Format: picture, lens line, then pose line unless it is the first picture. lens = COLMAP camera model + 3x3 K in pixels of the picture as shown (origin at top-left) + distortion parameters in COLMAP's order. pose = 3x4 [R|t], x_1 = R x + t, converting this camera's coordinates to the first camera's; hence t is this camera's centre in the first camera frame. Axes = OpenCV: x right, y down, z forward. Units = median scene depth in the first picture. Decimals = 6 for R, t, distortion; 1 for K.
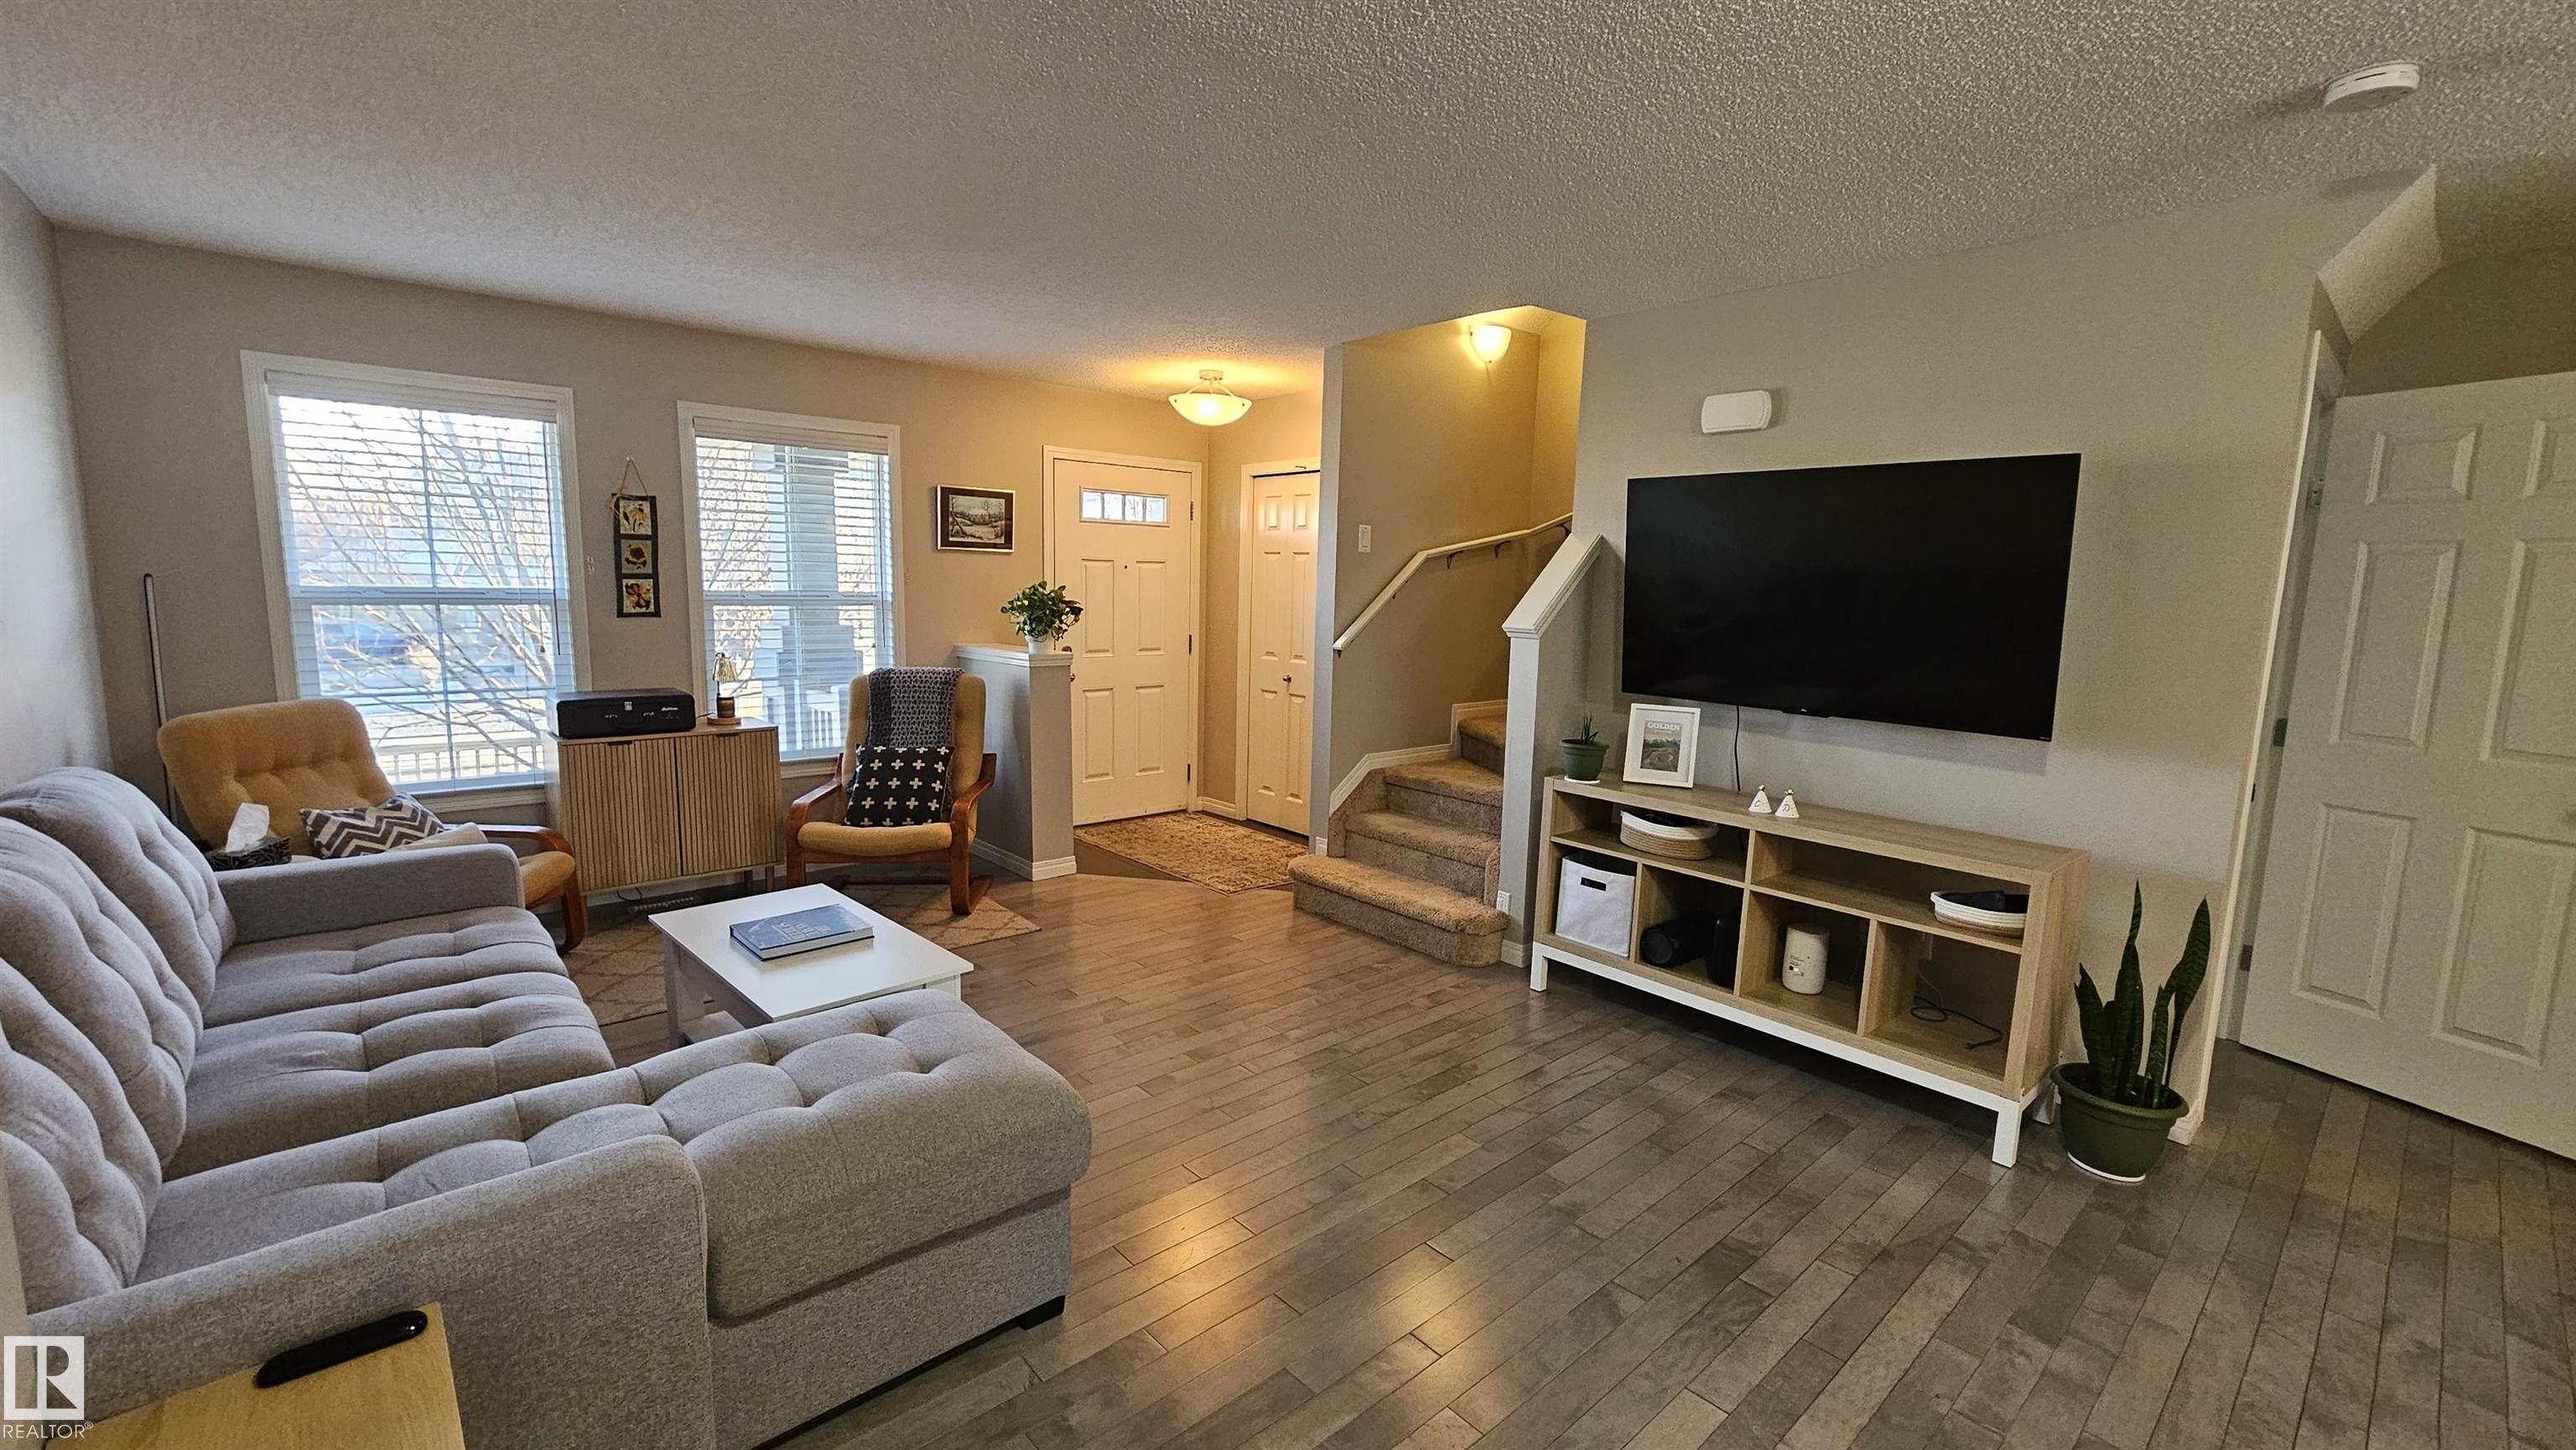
lens RADIAL K [[1056.9, 0, 1276.4], [0, 1056.9, 728.1], [0, 0, 1]] dist [0.001828, -0.000203]
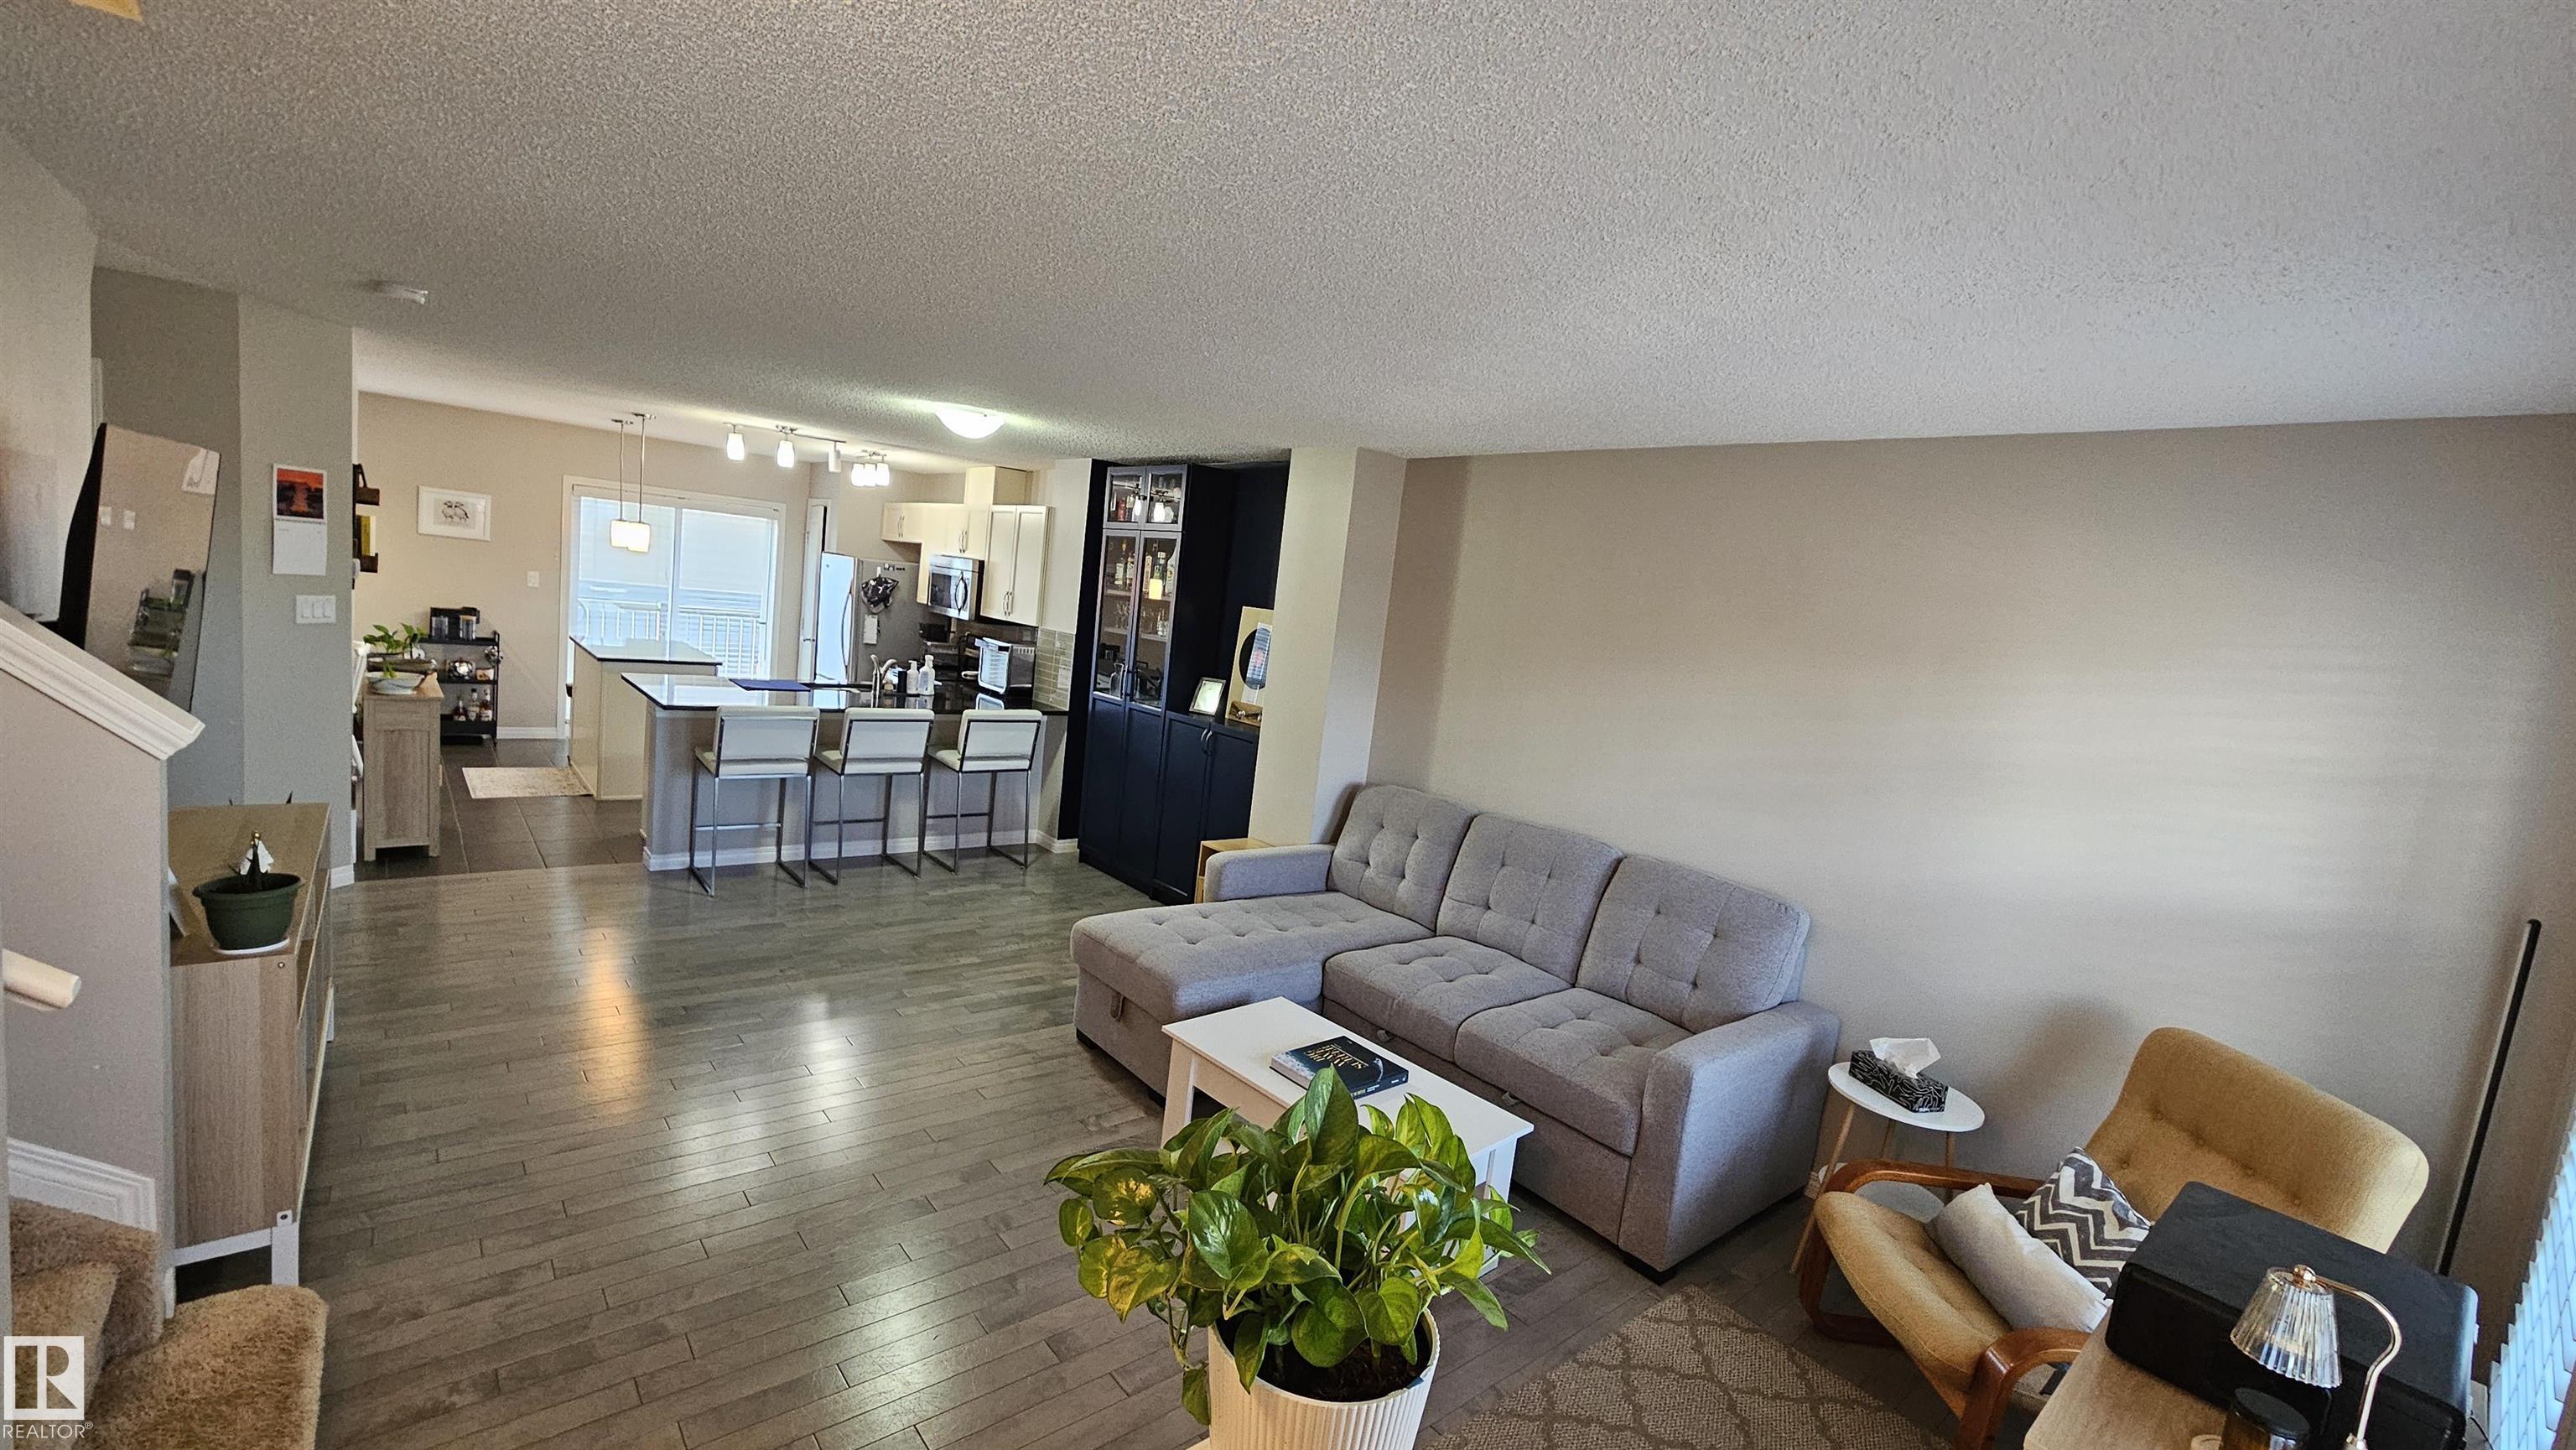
lens RADIAL K [[1056.9, 0, 1272.5], [0, 1056.9, 725.9], [0, 0, 1]] dist [0.001828, -0.000203]
pose [[-0.991079, -0.133137, 0.006157, -0.268810], [-0.127041, 0.957650, 0.258392, -0.290923], [-0.040298, 0.255305, -0.966020, 1.476818]]
